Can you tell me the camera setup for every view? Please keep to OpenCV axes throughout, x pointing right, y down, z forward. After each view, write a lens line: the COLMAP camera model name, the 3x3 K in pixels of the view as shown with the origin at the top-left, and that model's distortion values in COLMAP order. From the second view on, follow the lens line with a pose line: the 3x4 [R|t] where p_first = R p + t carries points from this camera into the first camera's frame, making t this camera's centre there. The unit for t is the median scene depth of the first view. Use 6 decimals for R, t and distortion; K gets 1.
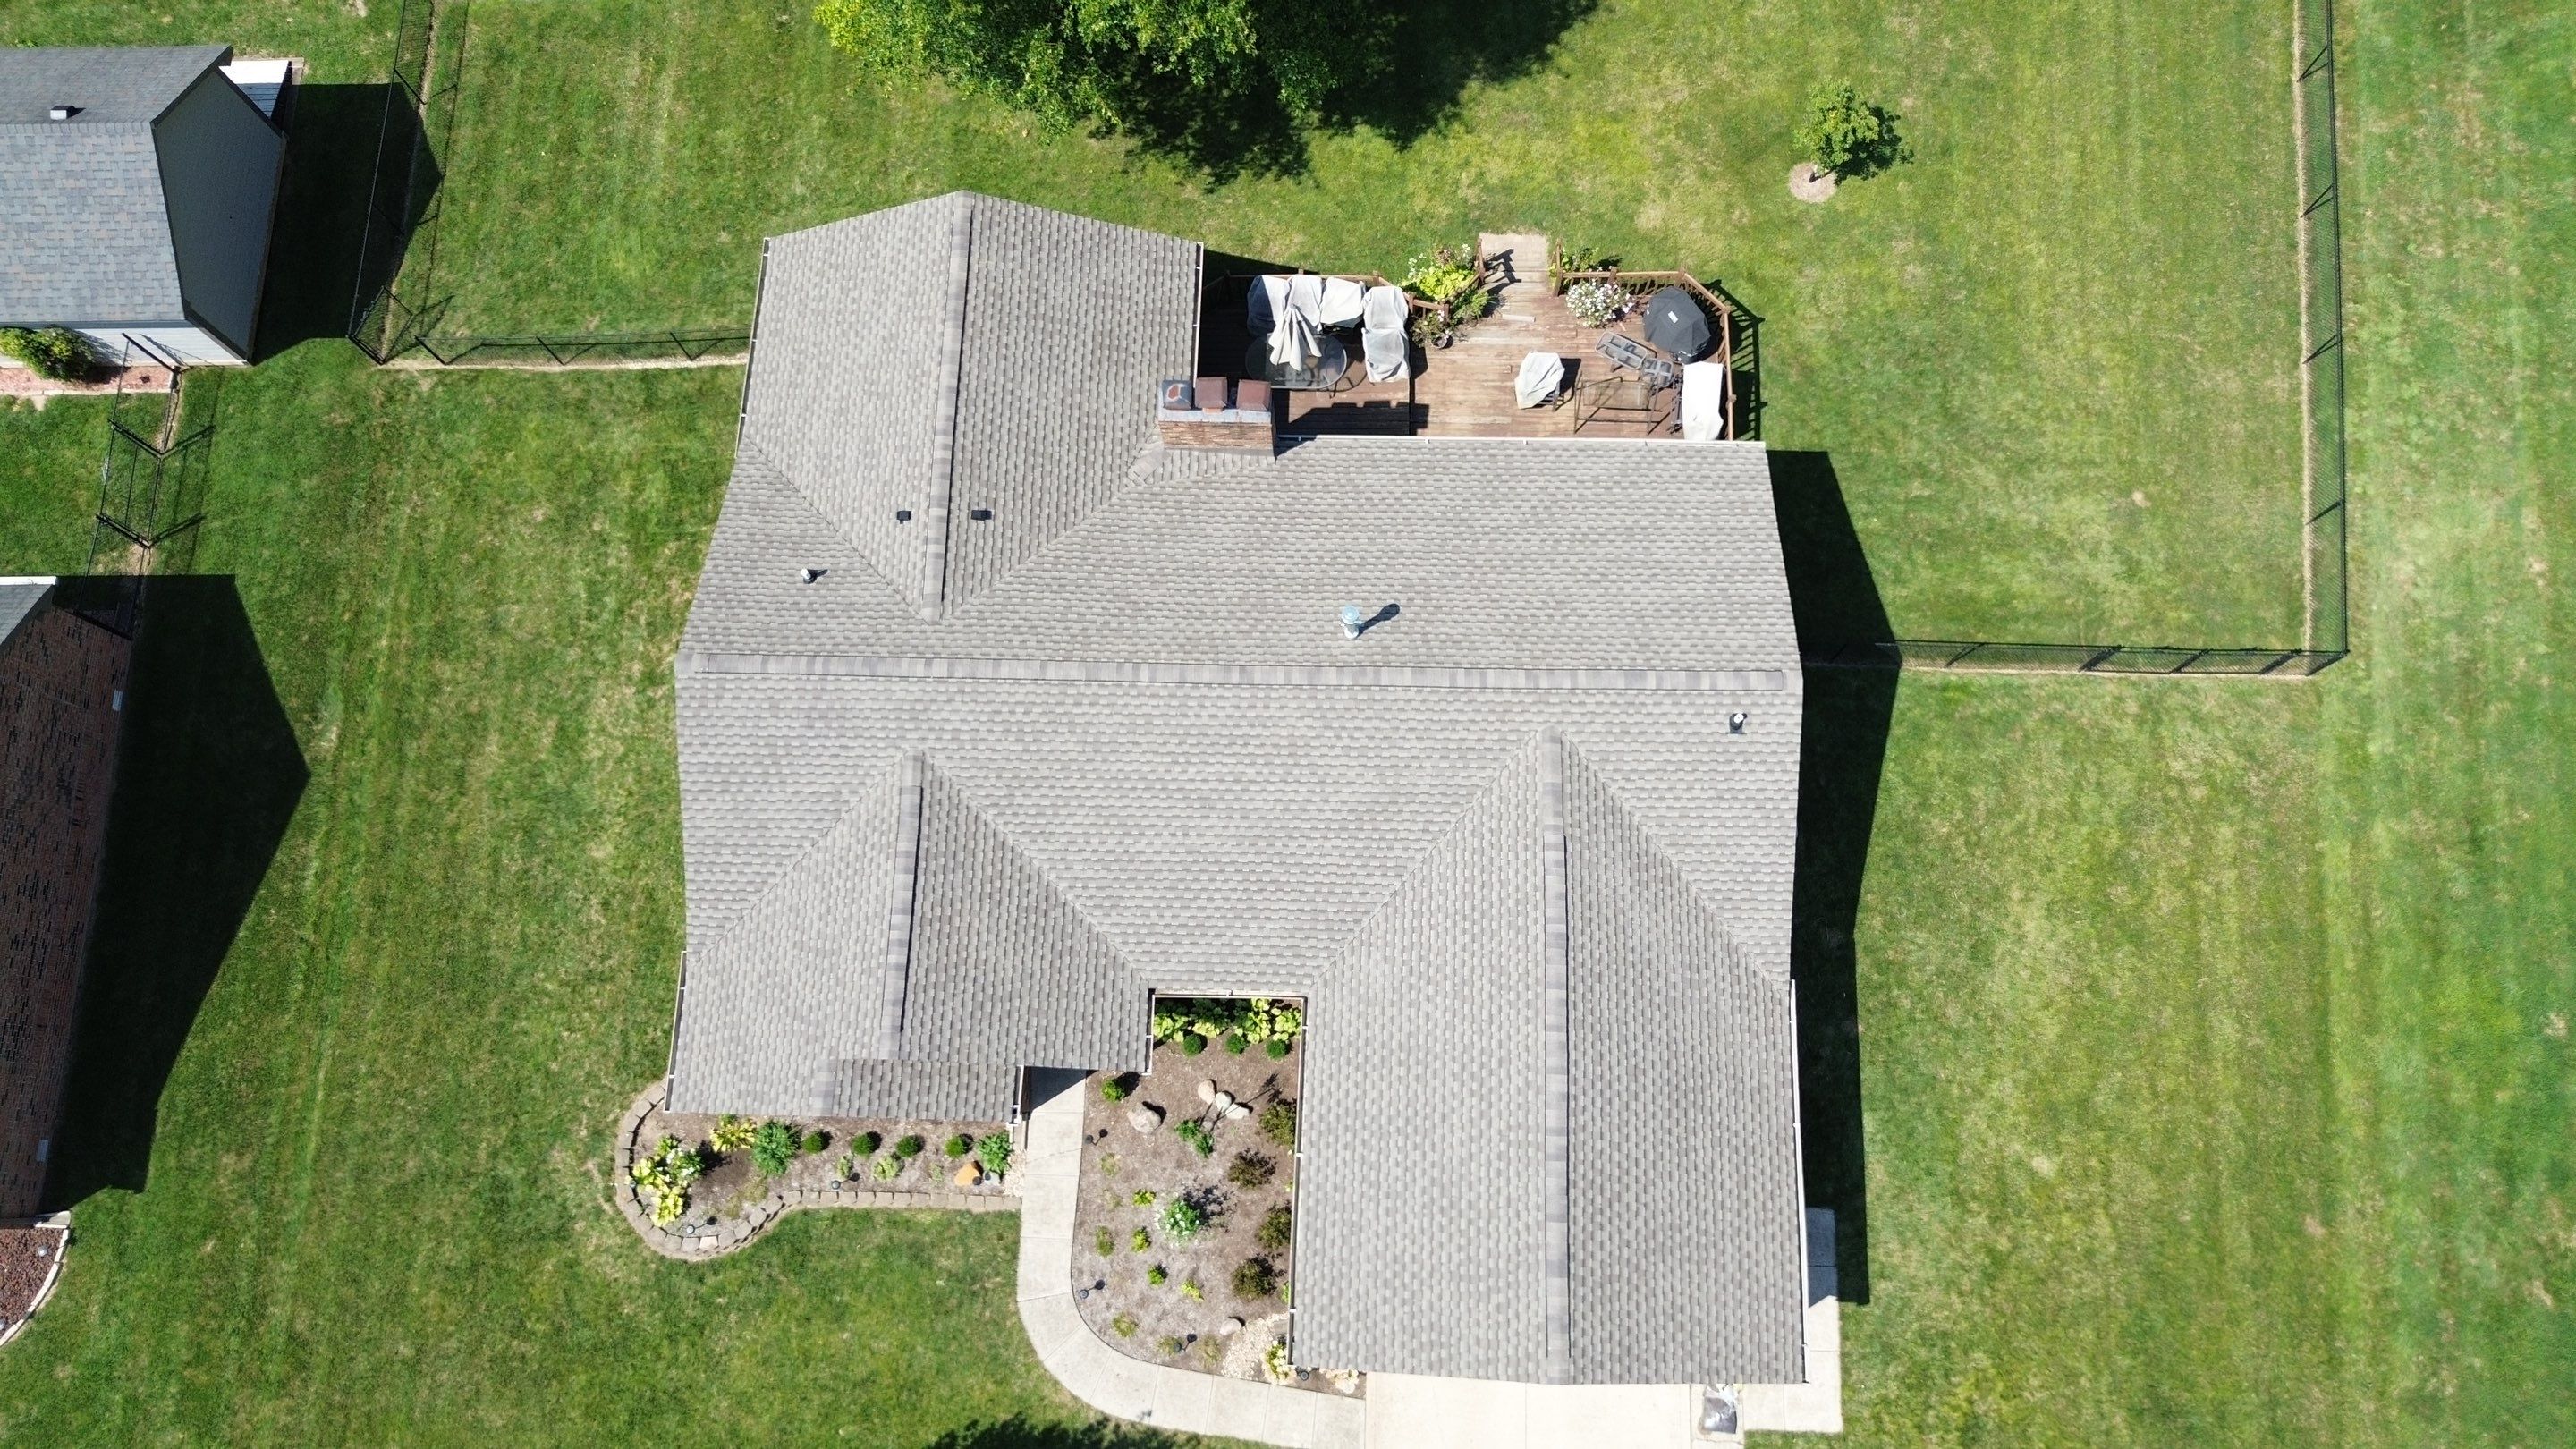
lens RADIAL K [[1877.8, 0, 1298.6], [0, 1877.8, 723.4], [0, 0, 1]] dist [0.021373, -0.016997]
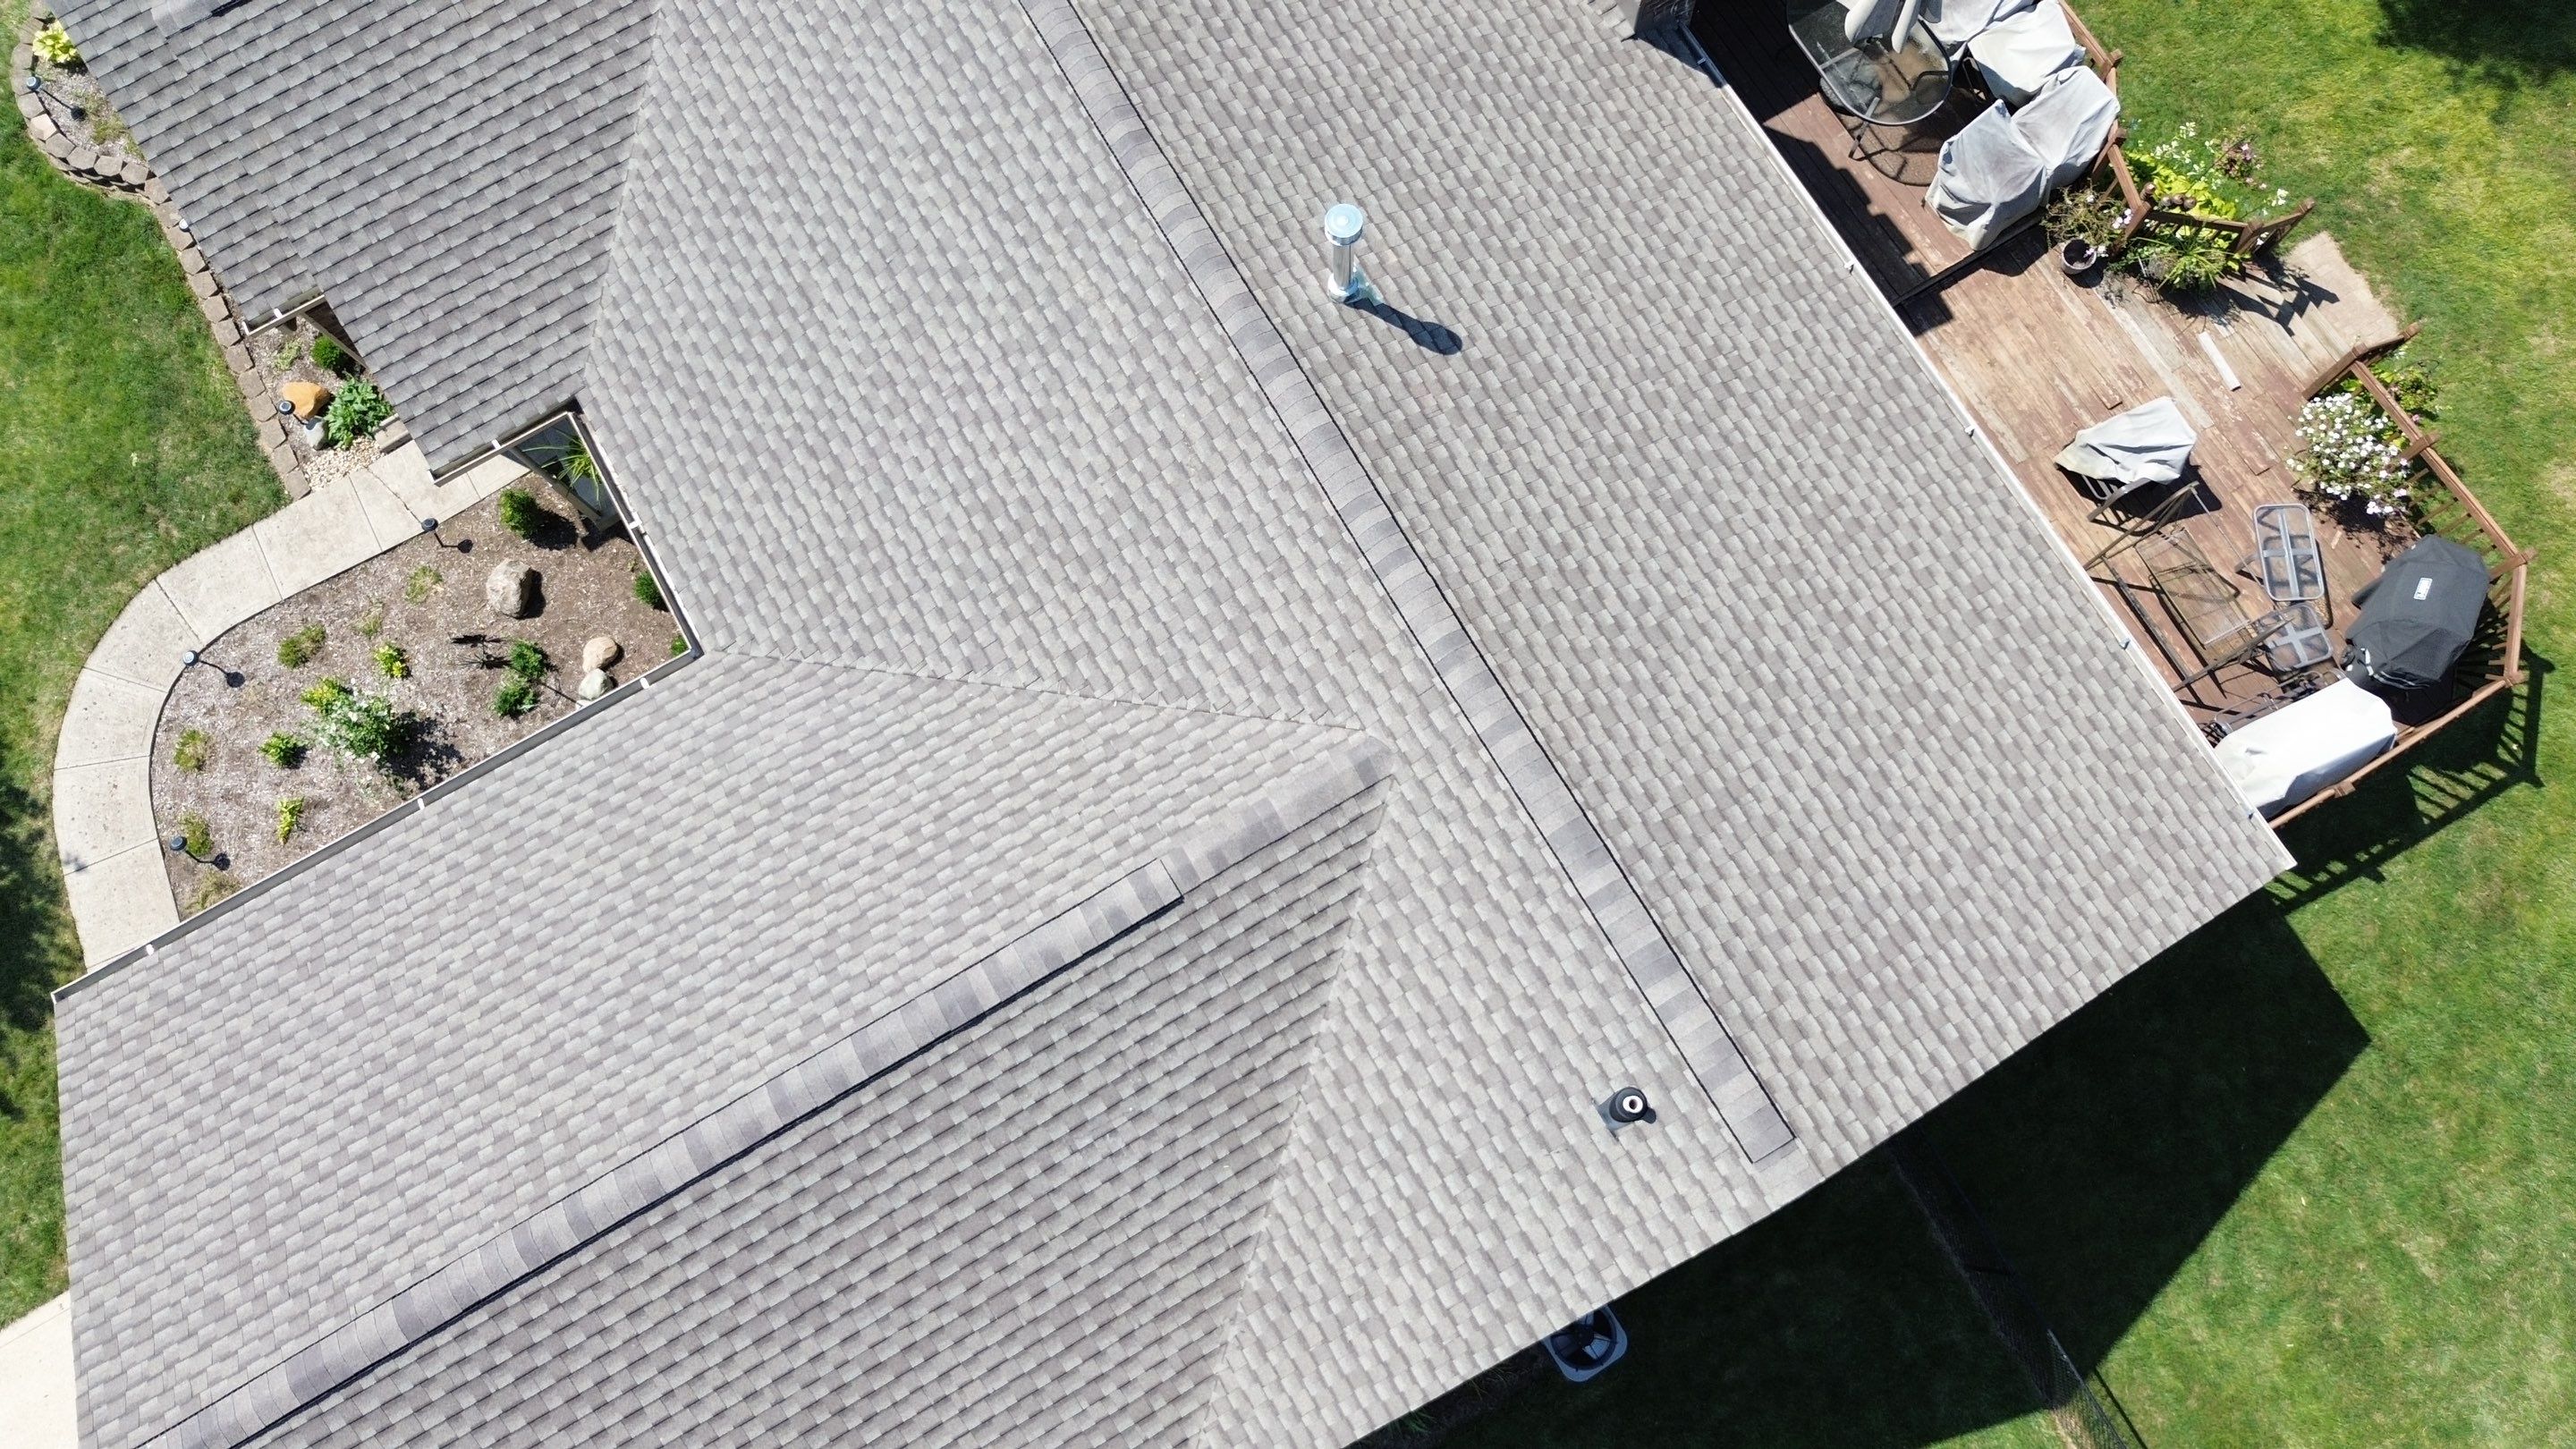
lens RADIAL K [[1877.8, 0, 1311.8], [0, 1877.8, 727.1], [0, 0, 1]] dist [0.021373, -0.016997]
pose [[0.522373, 0.827150, -0.207241, 0.193737], [-0.816185, 0.555378, 0.159367, -0.051757], [0.246917, 0.085898, 0.965222, 0.520727]]
